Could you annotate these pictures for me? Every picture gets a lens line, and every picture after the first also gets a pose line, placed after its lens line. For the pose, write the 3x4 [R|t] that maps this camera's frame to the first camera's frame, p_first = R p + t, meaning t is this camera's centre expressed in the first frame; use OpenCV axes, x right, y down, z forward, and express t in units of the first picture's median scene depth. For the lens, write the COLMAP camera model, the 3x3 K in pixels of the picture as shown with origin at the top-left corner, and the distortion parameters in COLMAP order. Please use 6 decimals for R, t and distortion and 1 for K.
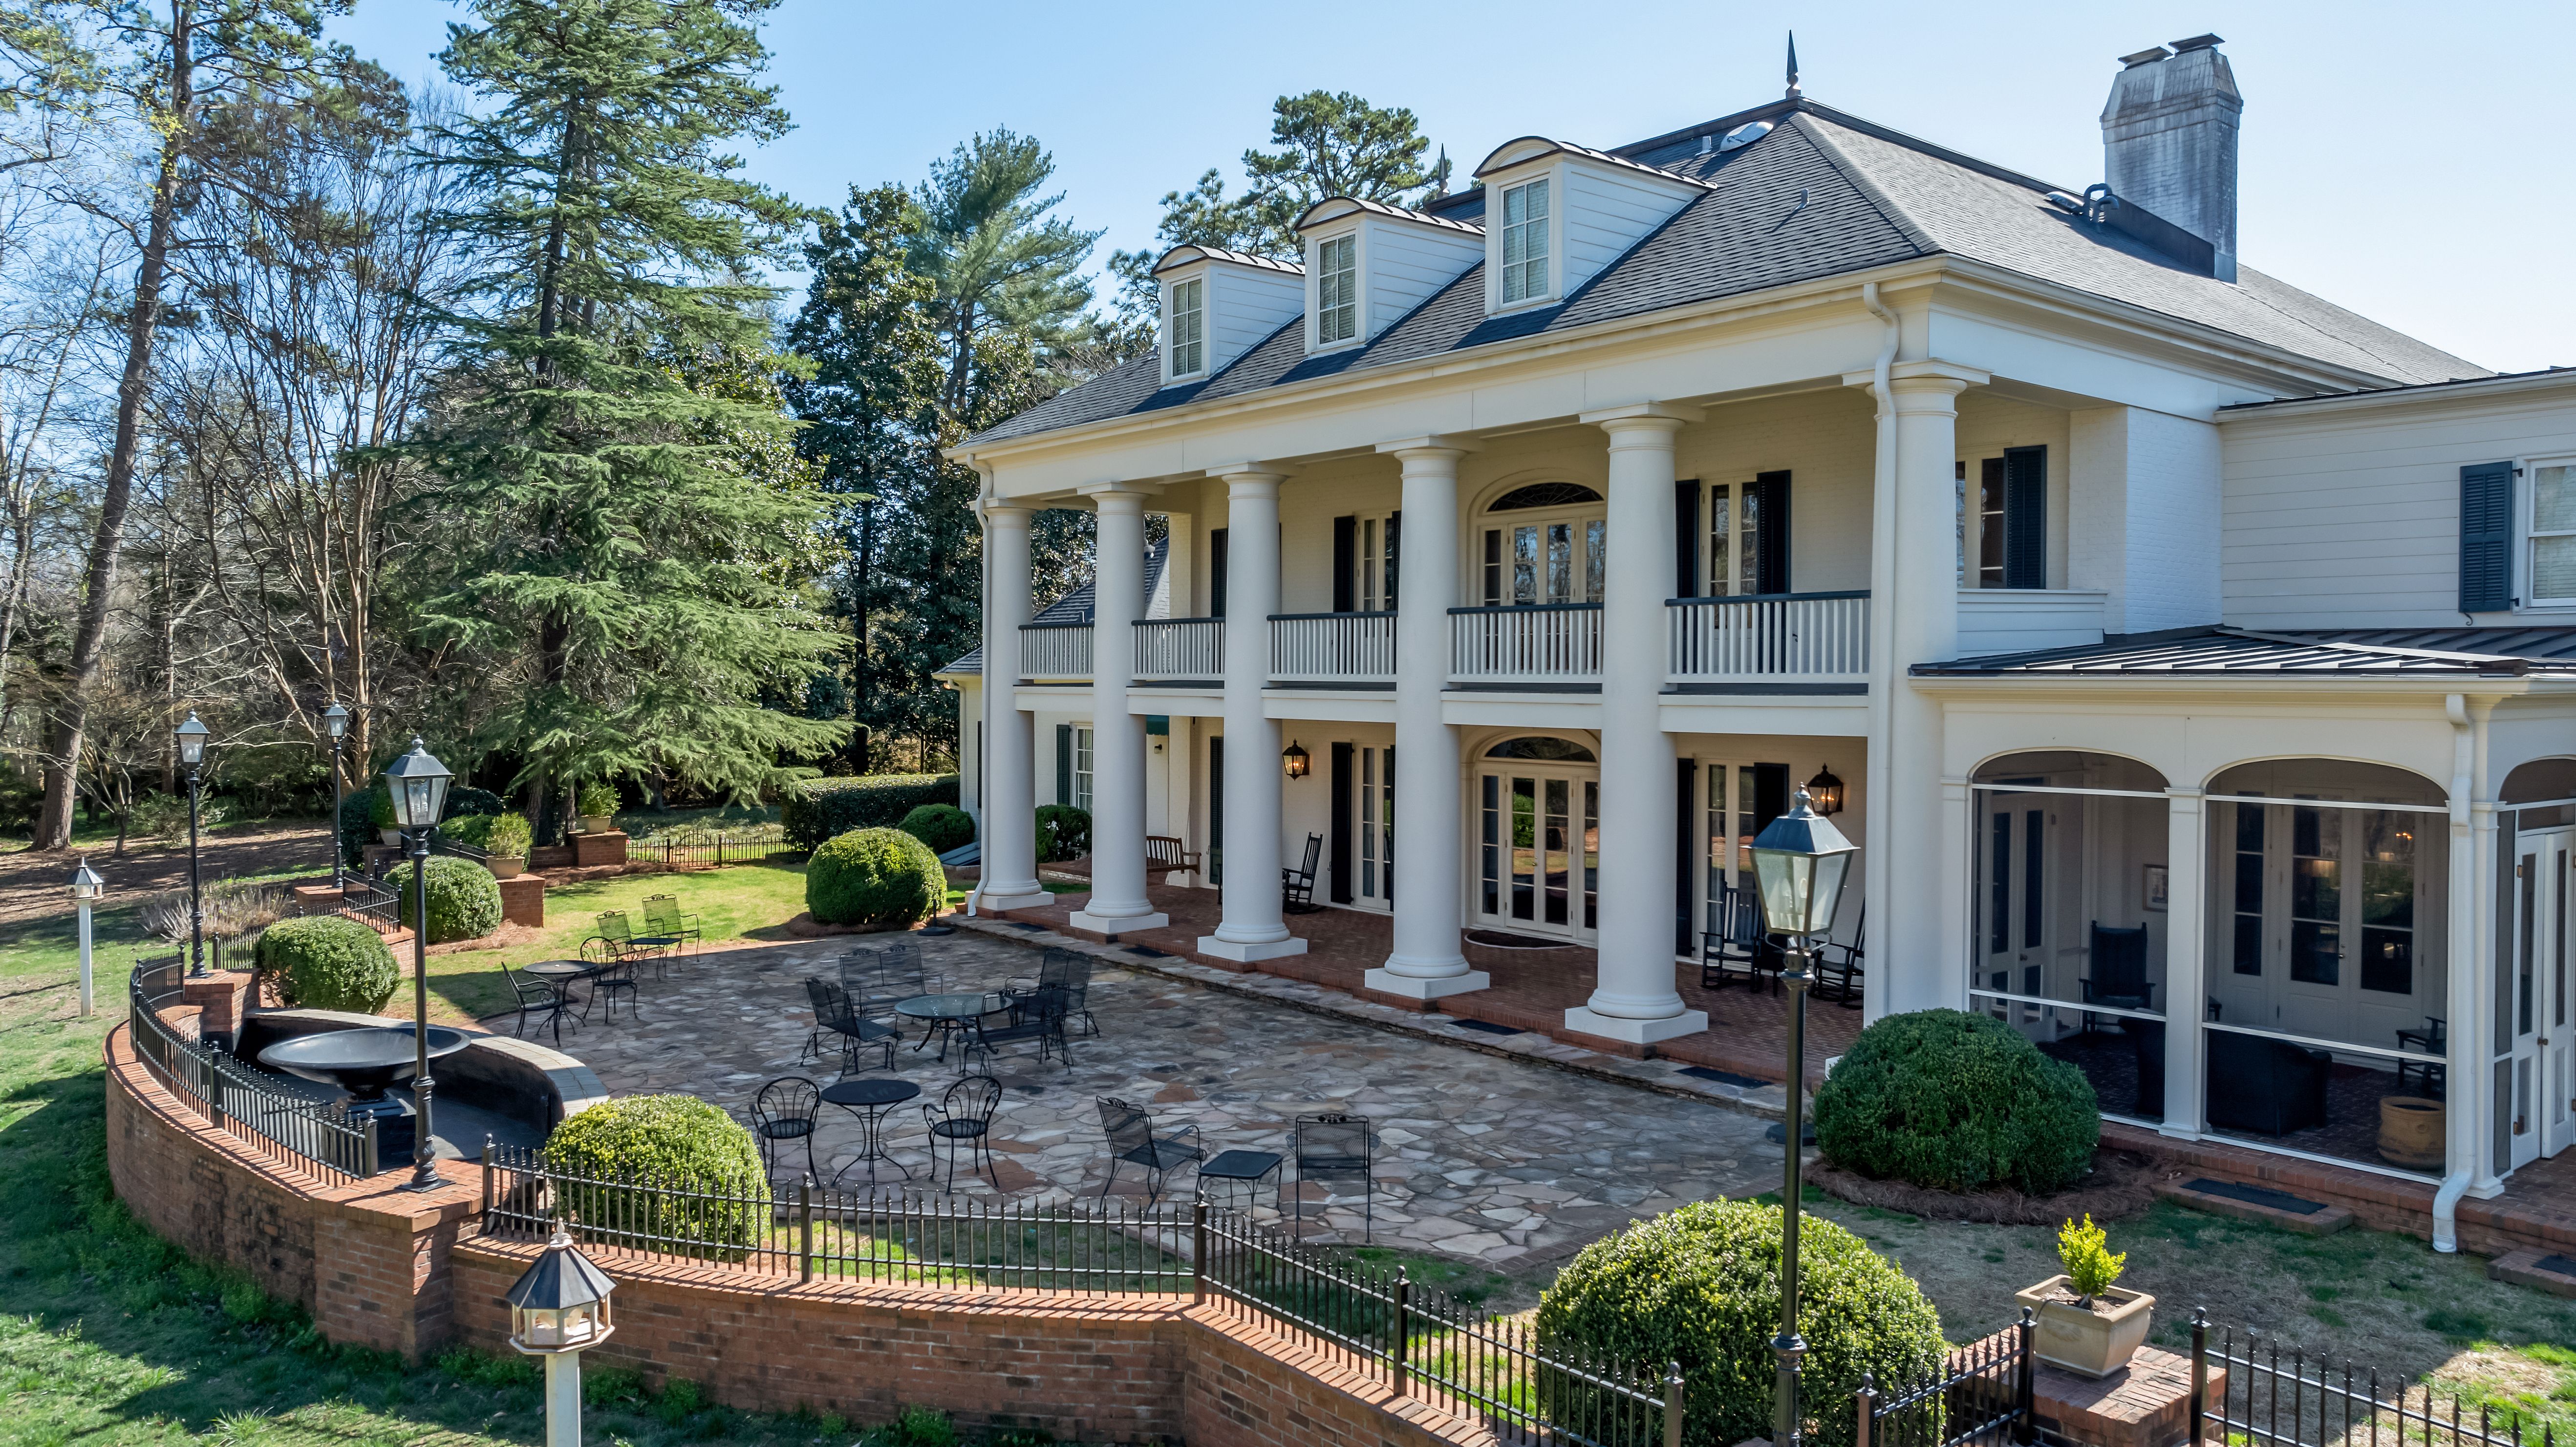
lens RADIAL K [[1791.5, 0, 1276.2], [0, 1791.5, 722.1], [0, 0, 1]] dist [-0.008823, -0.009762]
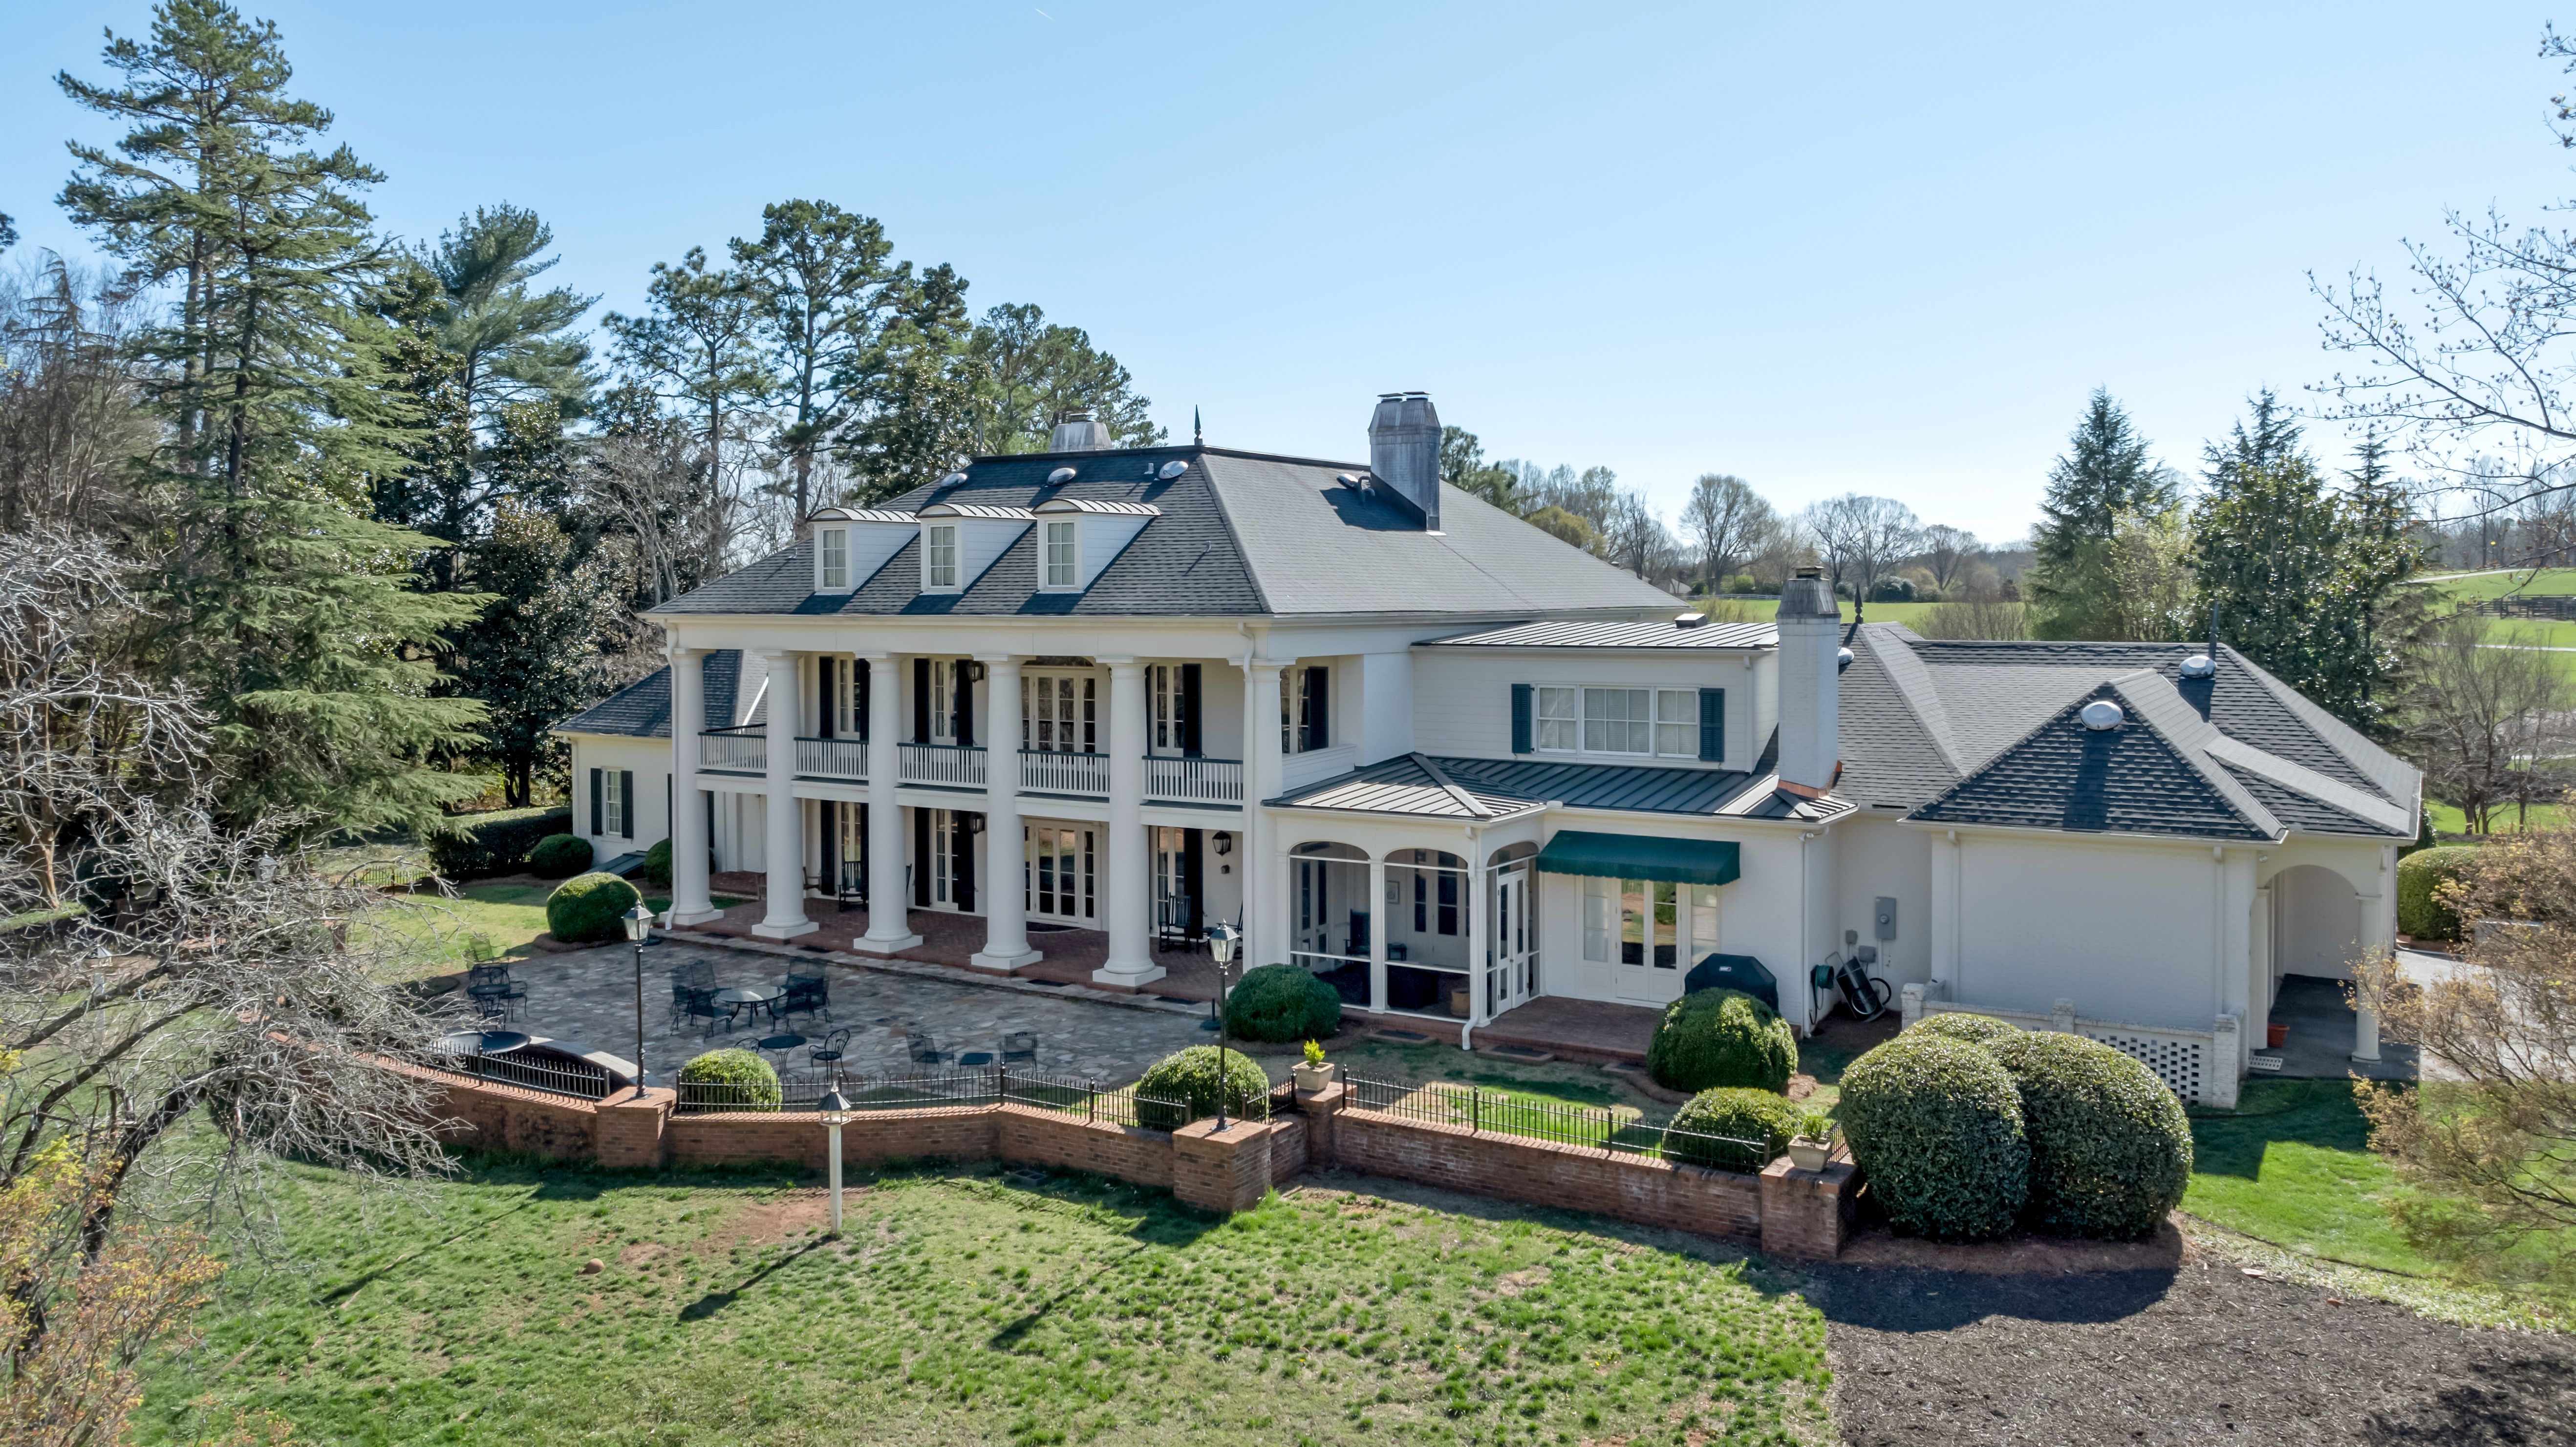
lens RADIAL K [[1791.5, 0, 1289.2], [0, 1791.5, 715.6], [0, 0, 1]] dist [-0.008823, -0.009762]
pose [[0.941823, -0.026956, 0.335028, -0.261713], [0.014258, 0.999086, 0.040302, -0.176925], [-0.335808, -0.033181, 0.941346, -0.814551]]
